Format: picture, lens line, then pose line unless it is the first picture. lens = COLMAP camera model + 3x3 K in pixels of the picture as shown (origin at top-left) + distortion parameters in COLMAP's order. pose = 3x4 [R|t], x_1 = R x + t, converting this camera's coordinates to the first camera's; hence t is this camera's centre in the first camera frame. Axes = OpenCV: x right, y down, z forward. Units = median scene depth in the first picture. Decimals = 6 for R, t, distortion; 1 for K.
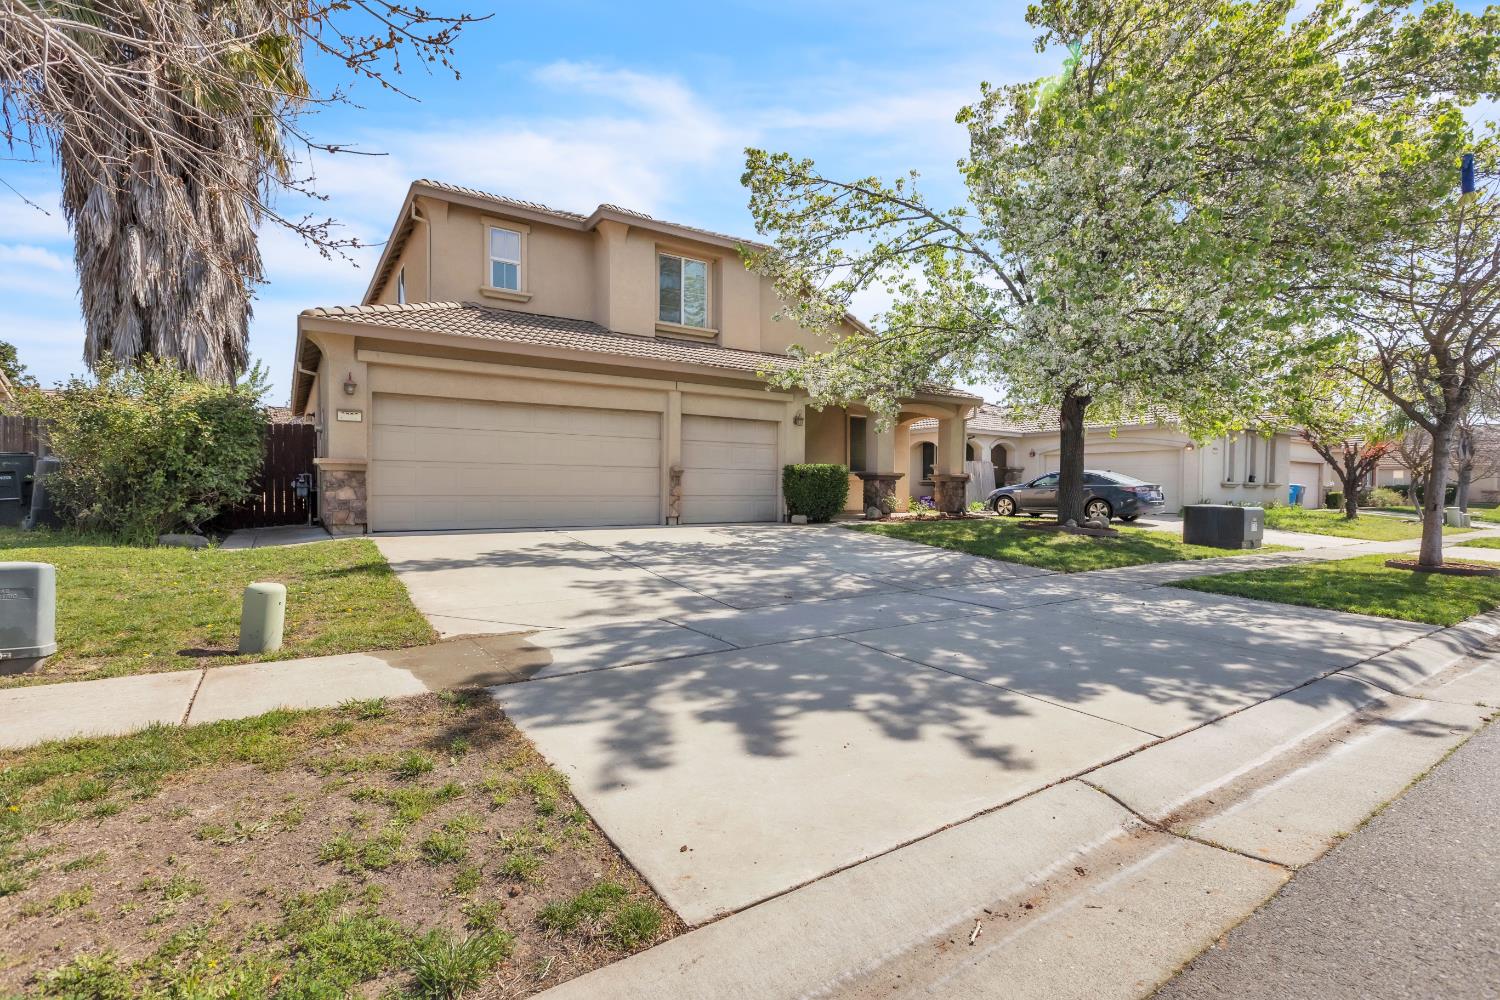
lens RADIAL K [[684.1, 0, 748.0], [0, 684.1, 488.1], [0, 0, 1]] dist [0.001881, 0.000135]
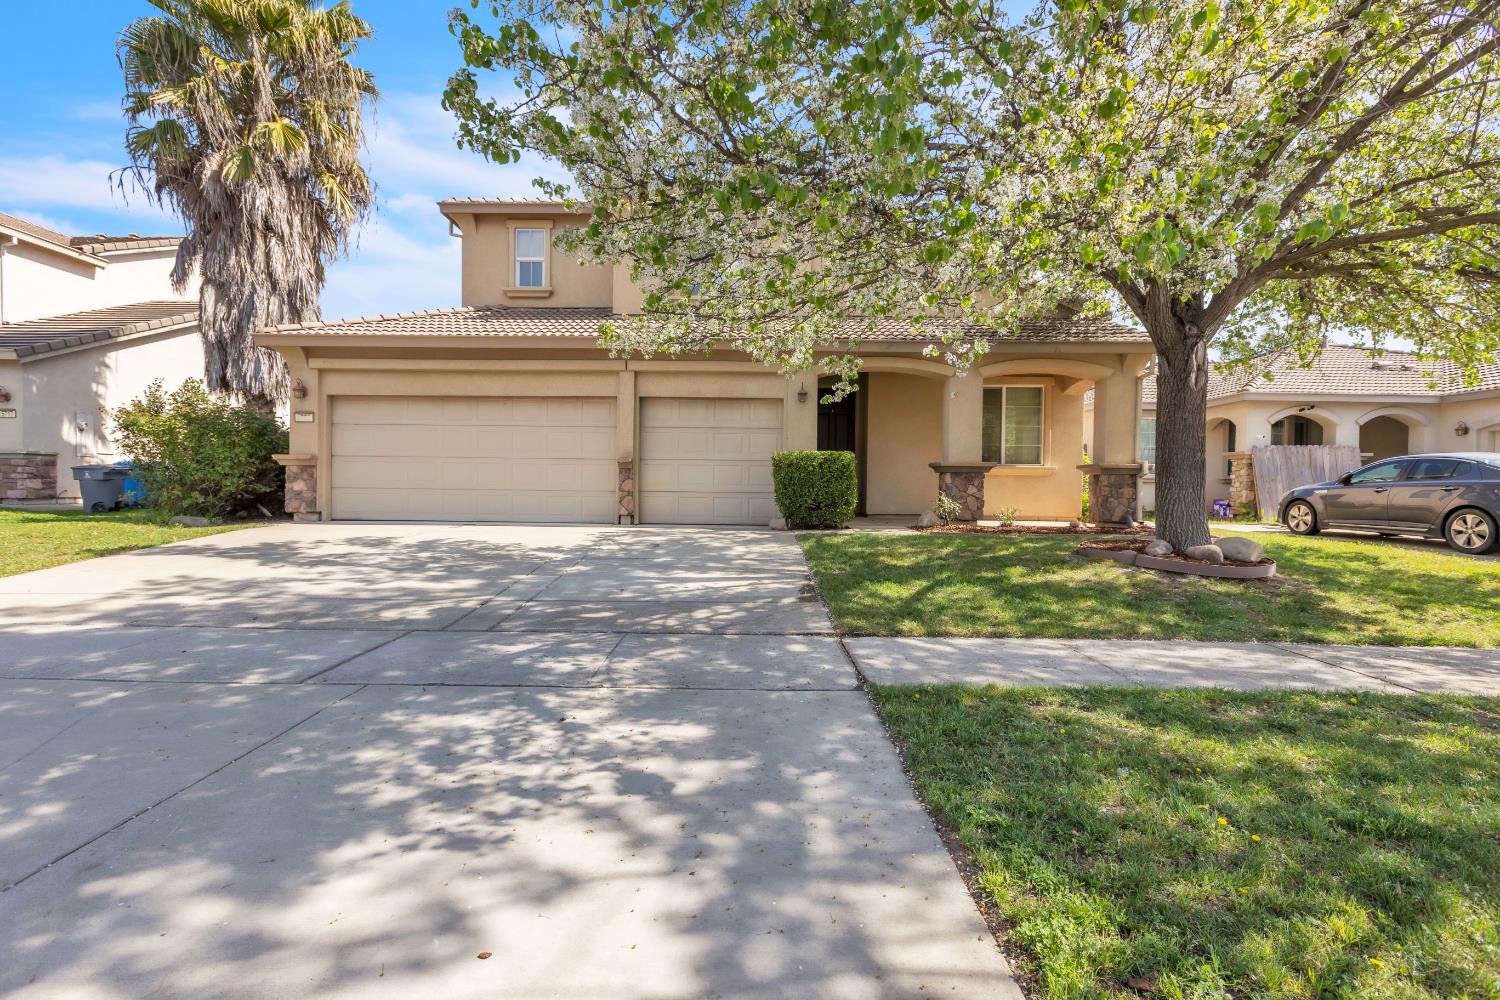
lens RADIAL K [[684.1, 0, 748.0], [0, 684.1, 488.1], [0, 0, 1]] dist [0.001881, 0.000135]
pose [[0.824446, 0.003037, -0.565932, 0.505781], [-0.005744, 0.999979, -0.003002, 0.008819], [0.565911, 0.005726, 0.824446, 0.360595]]
